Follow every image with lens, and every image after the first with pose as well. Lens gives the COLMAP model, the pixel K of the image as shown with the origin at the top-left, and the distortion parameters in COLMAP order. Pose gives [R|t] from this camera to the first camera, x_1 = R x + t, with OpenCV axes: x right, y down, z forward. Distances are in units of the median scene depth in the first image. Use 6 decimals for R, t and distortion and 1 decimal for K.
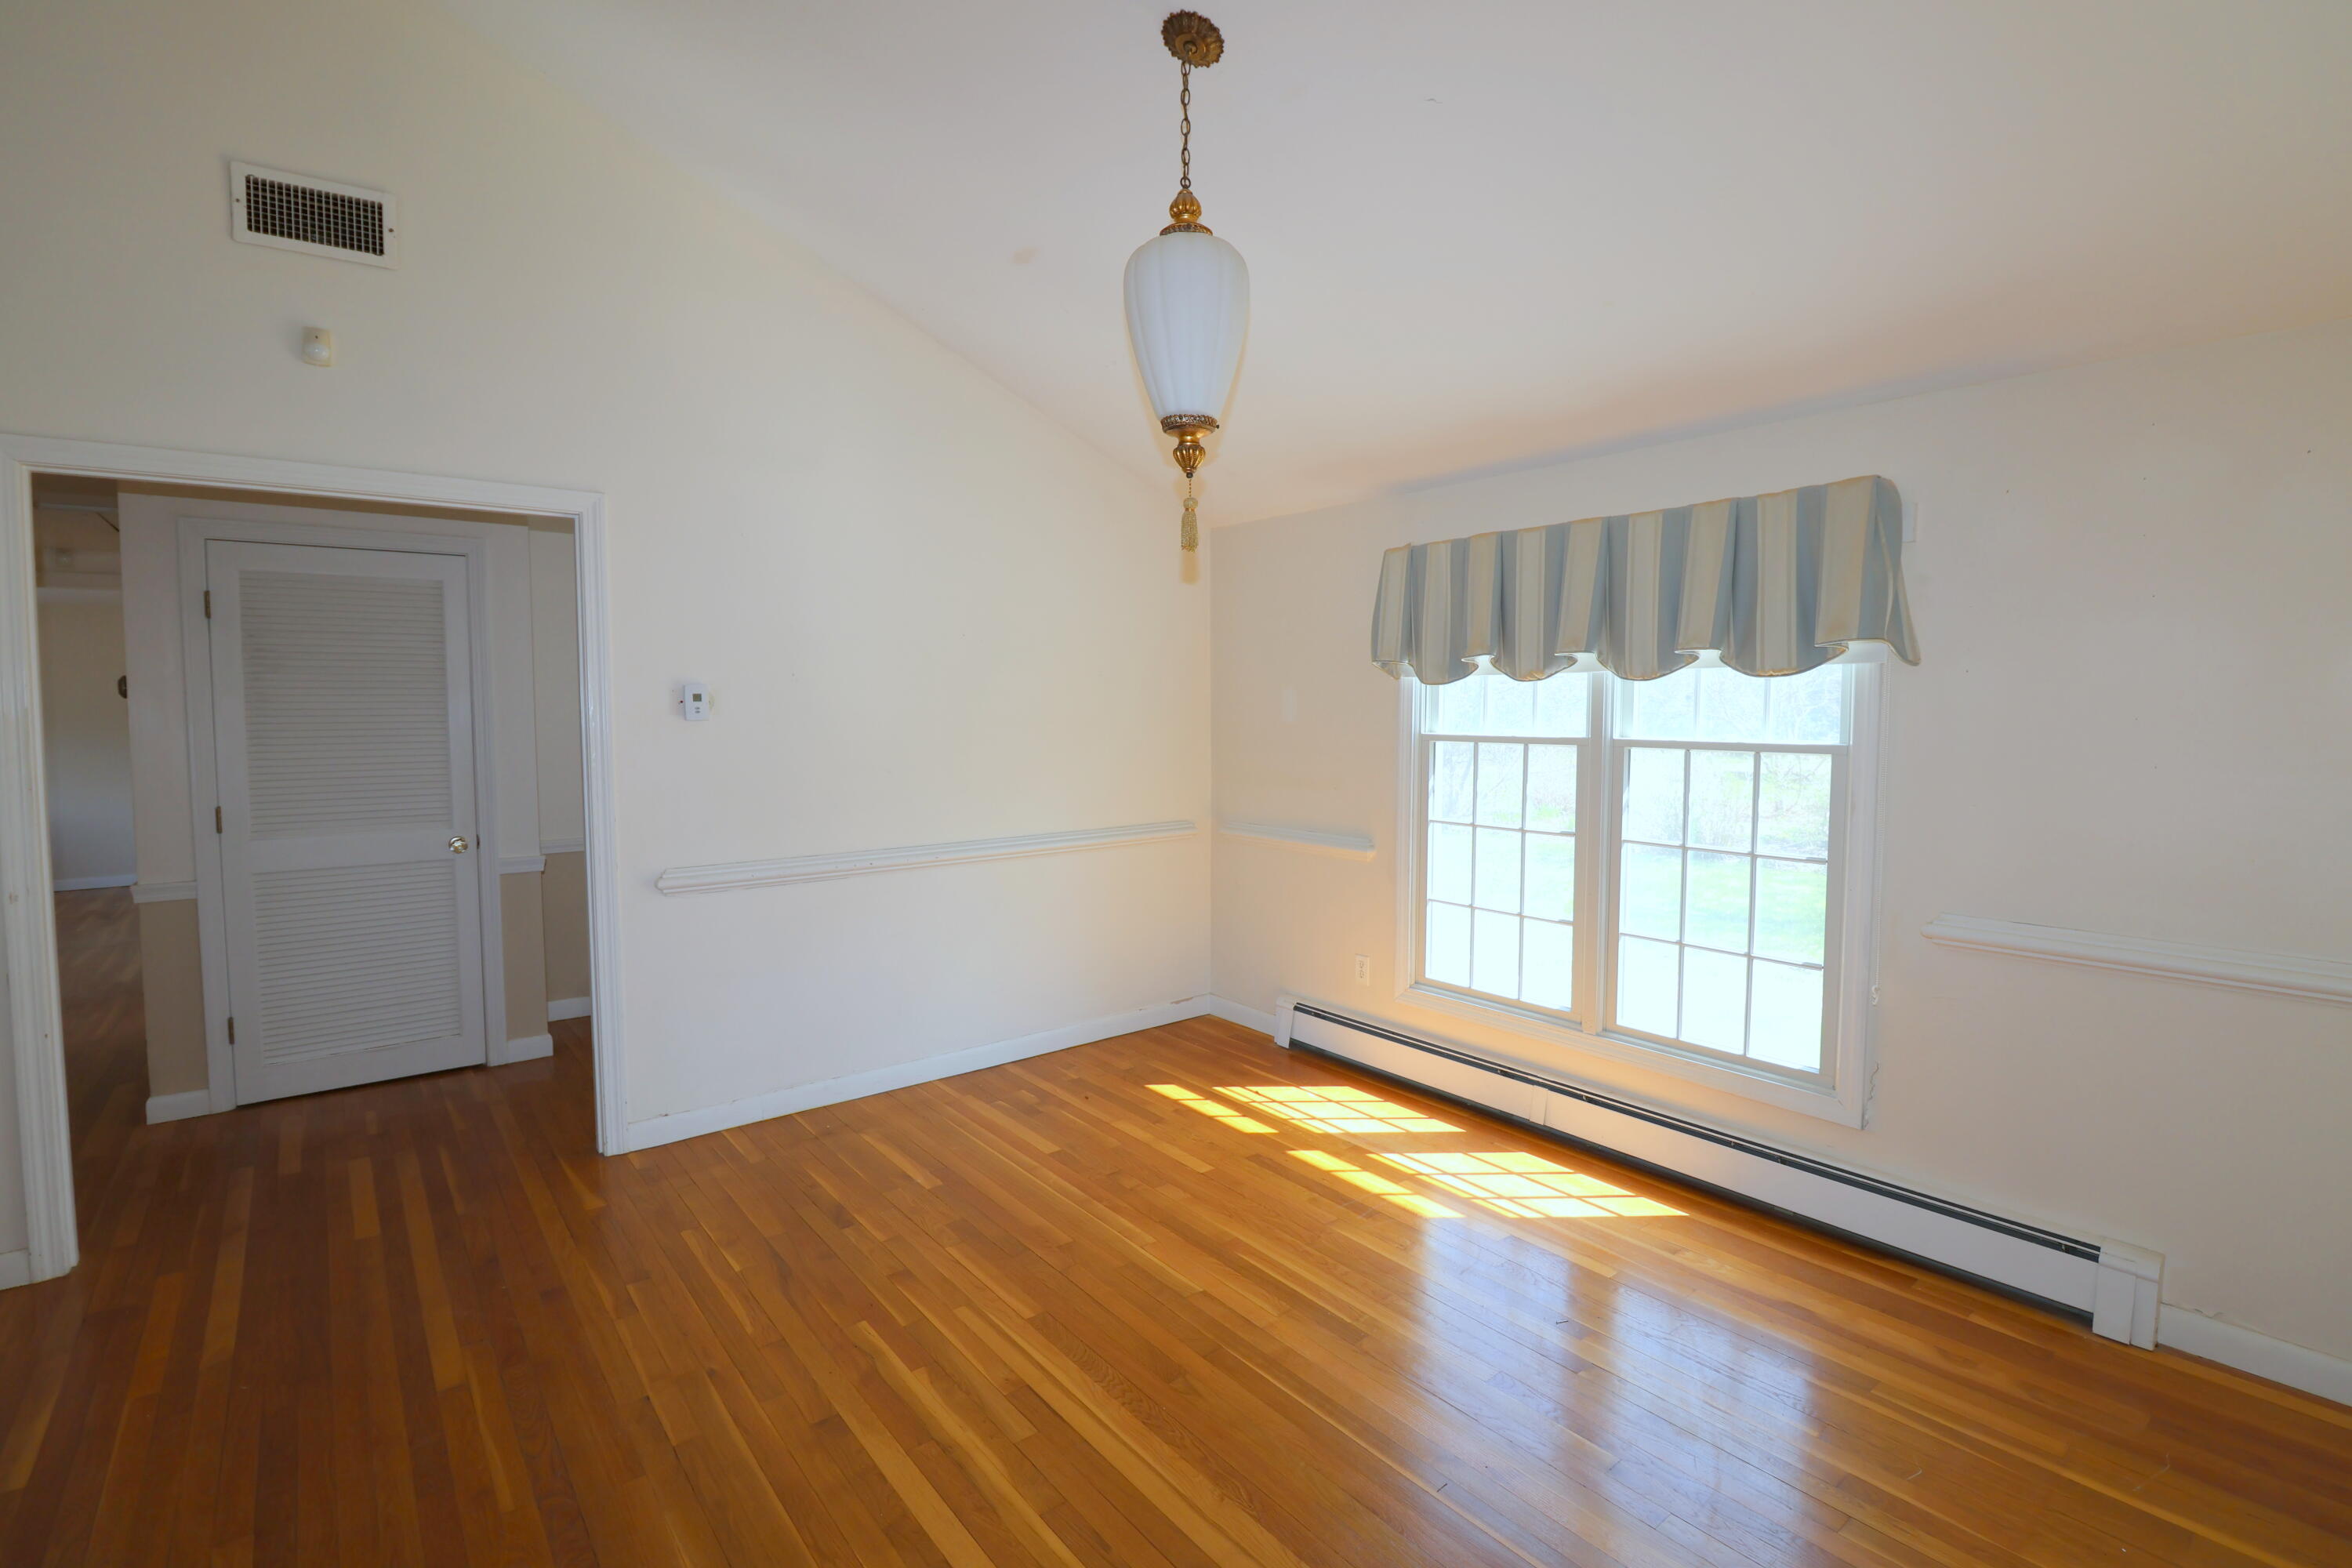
lens RADIAL K [[1090.9, 0, 1180.0], [0, 1090.9, 774.6], [0, 0, 1]] dist [-0.007862, -0.006398]
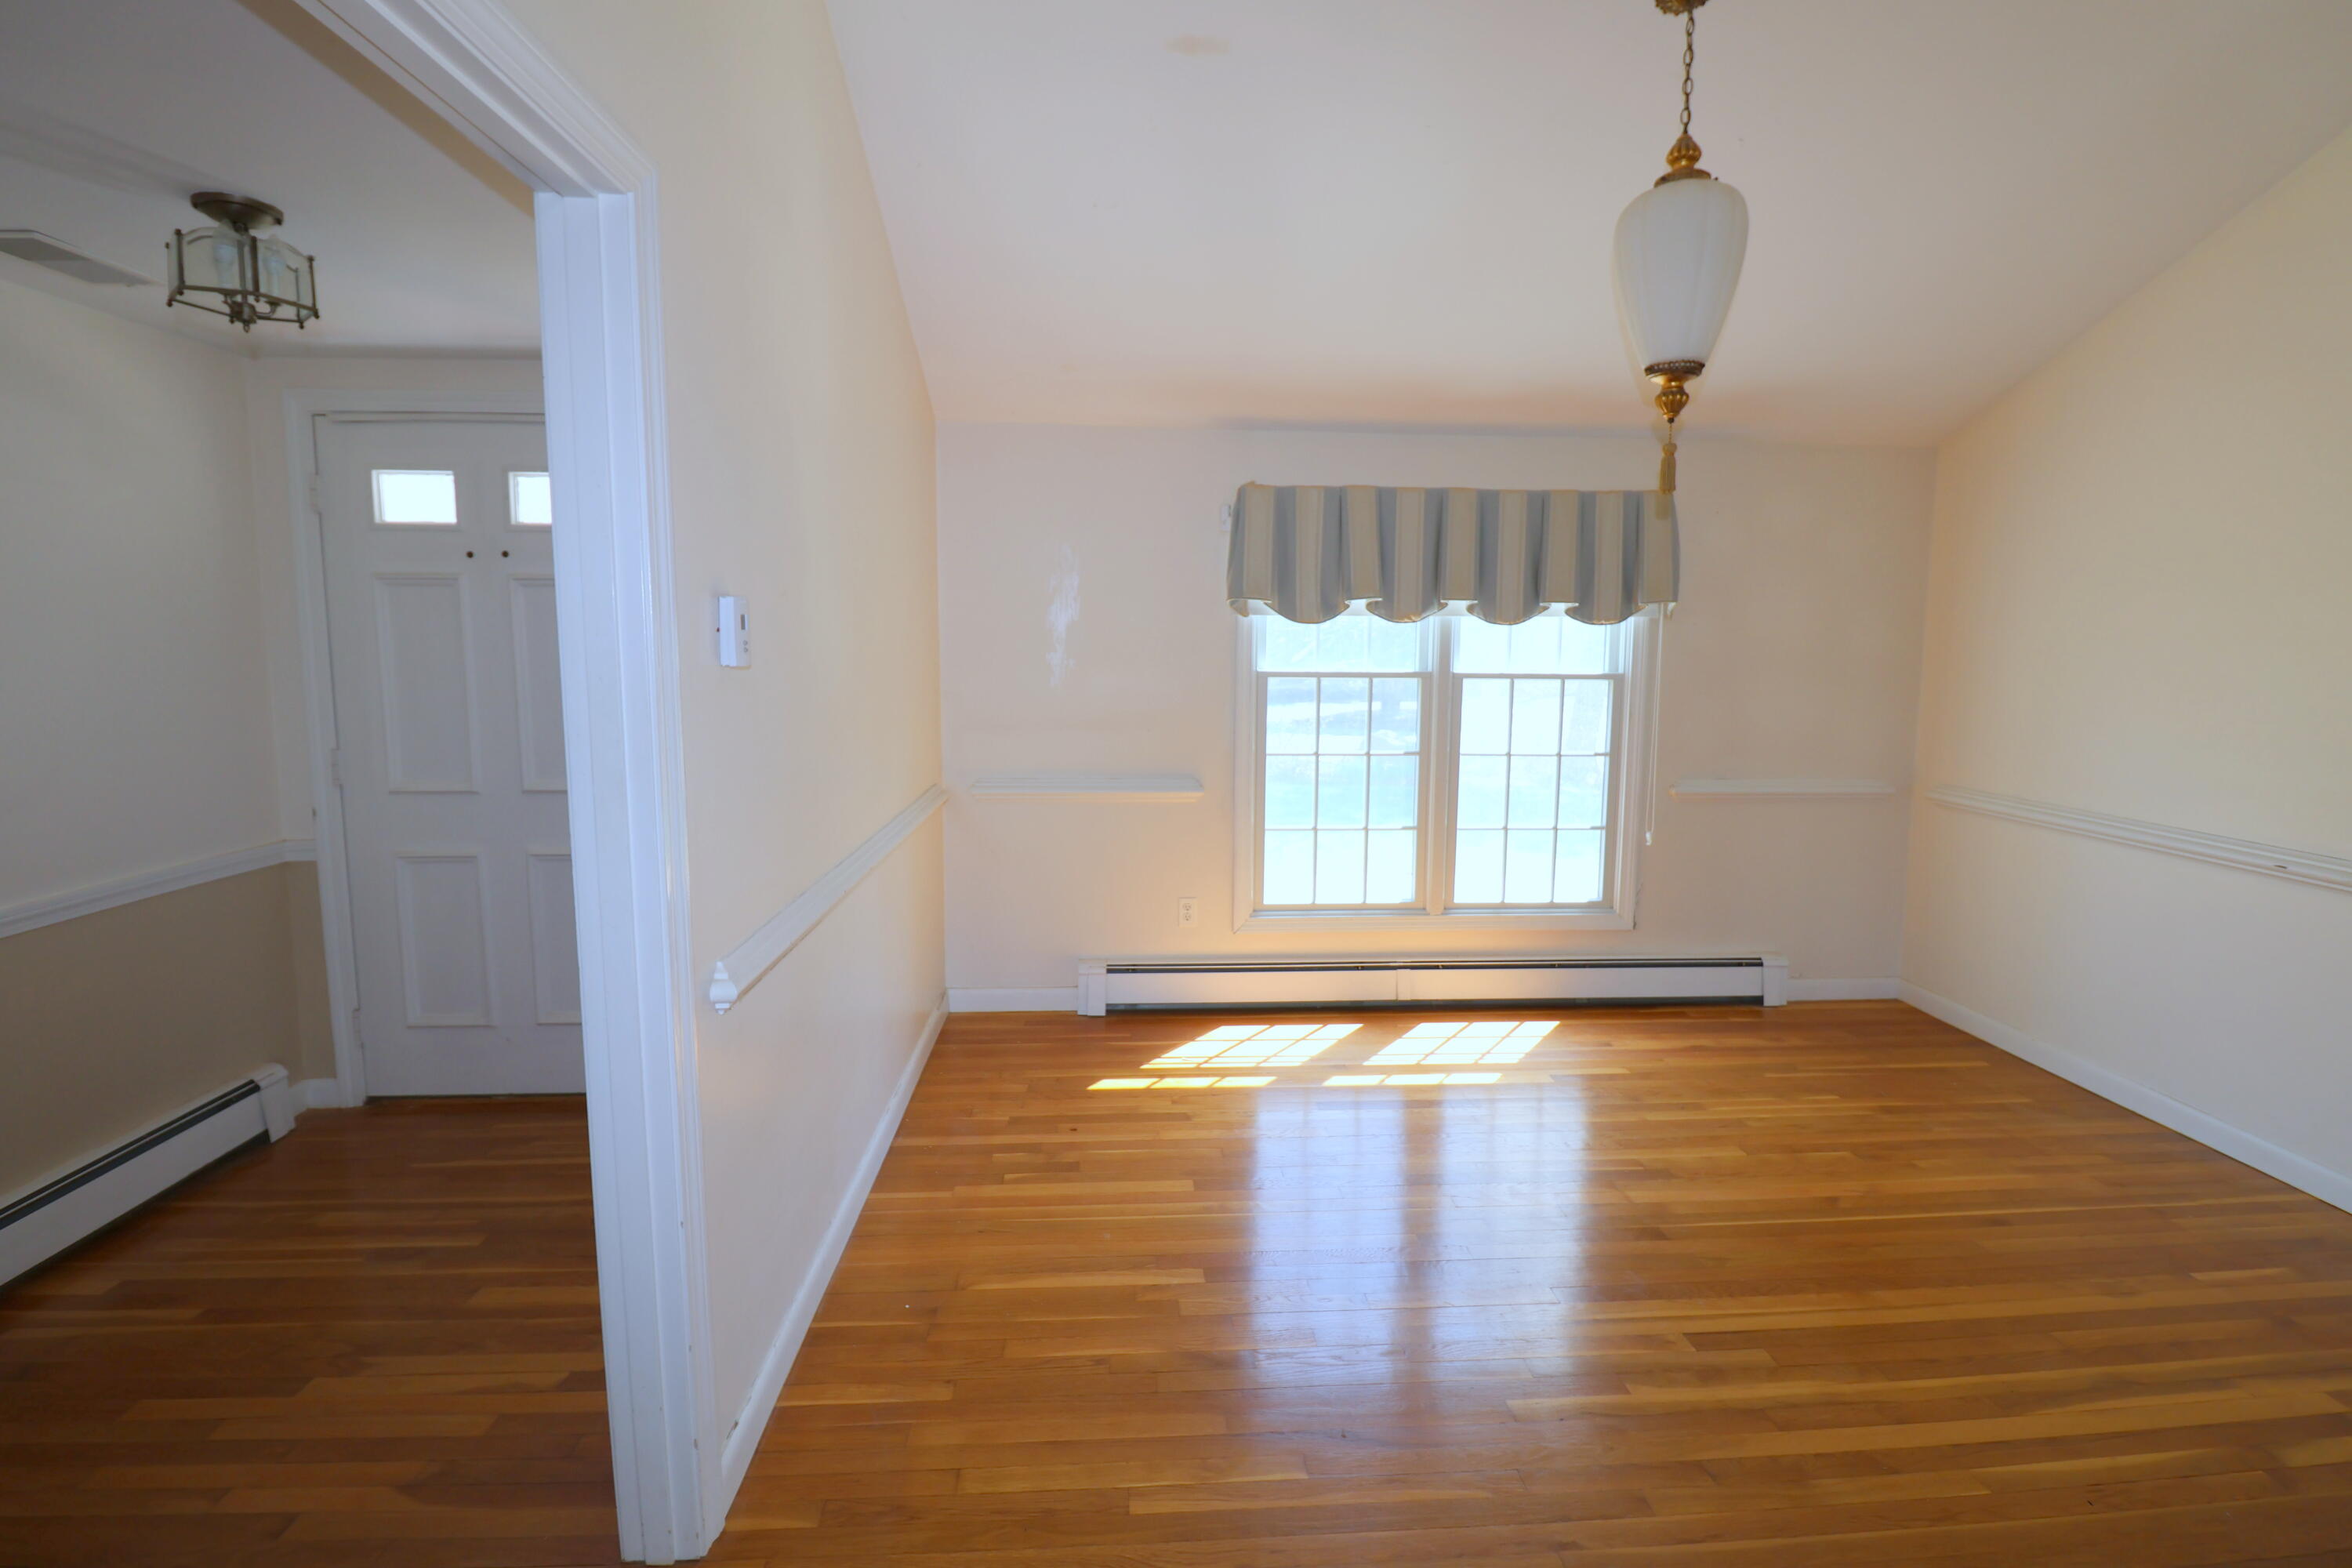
lens RADIAL K [[1090.9, 0, 1182.8], [0, 1090.9, 772.0], [0, 0, 1]] dist [-0.007862, -0.006398]
pose [[0.564727, -0.091354, 0.820206, -0.788509], [0.044972, 0.995784, 0.079946, -0.032724], [-0.824051, -0.008262, 0.566455, 0.556928]]
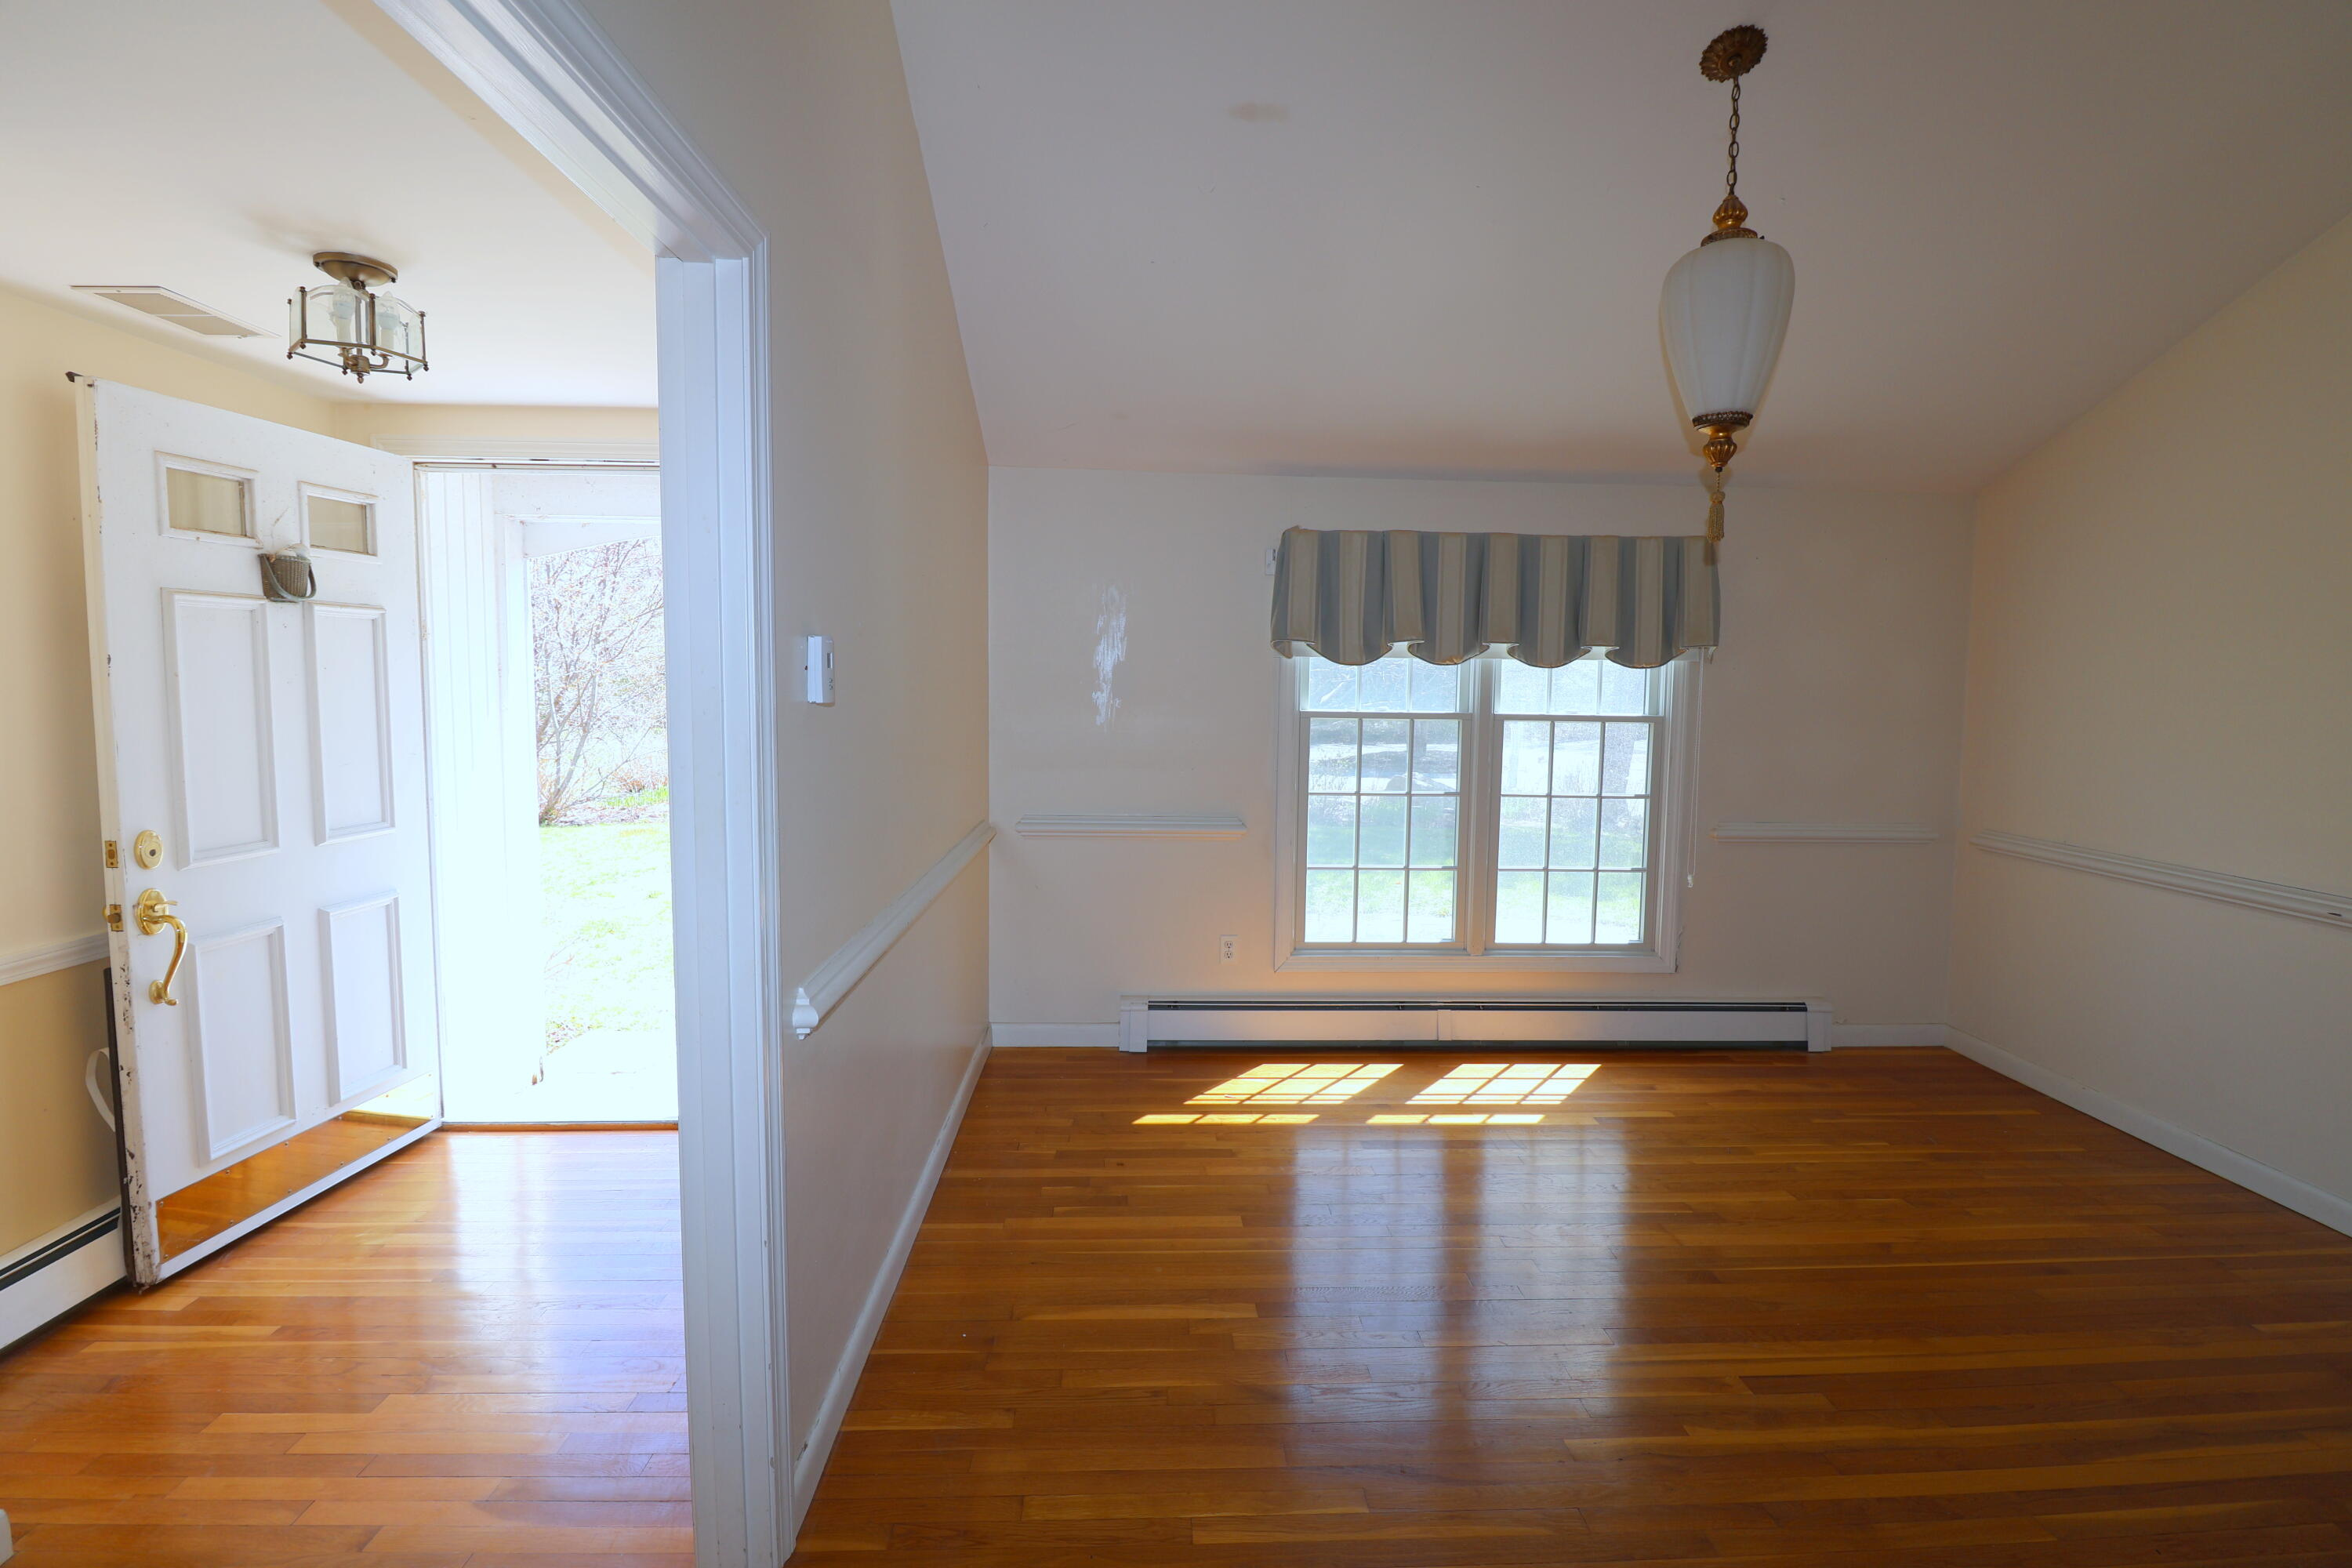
lens RADIAL K [[1090.9, 0, 1183.2], [0, 1090.9, 775.4], [0, 0, 1]] dist [-0.007862, -0.006398]
pose [[0.582057, -0.059129, 0.810996, -0.814888], [0.037651, 0.998243, 0.045758, -0.033059], [-0.812276, 0.003901, 0.583260, 0.566370]]
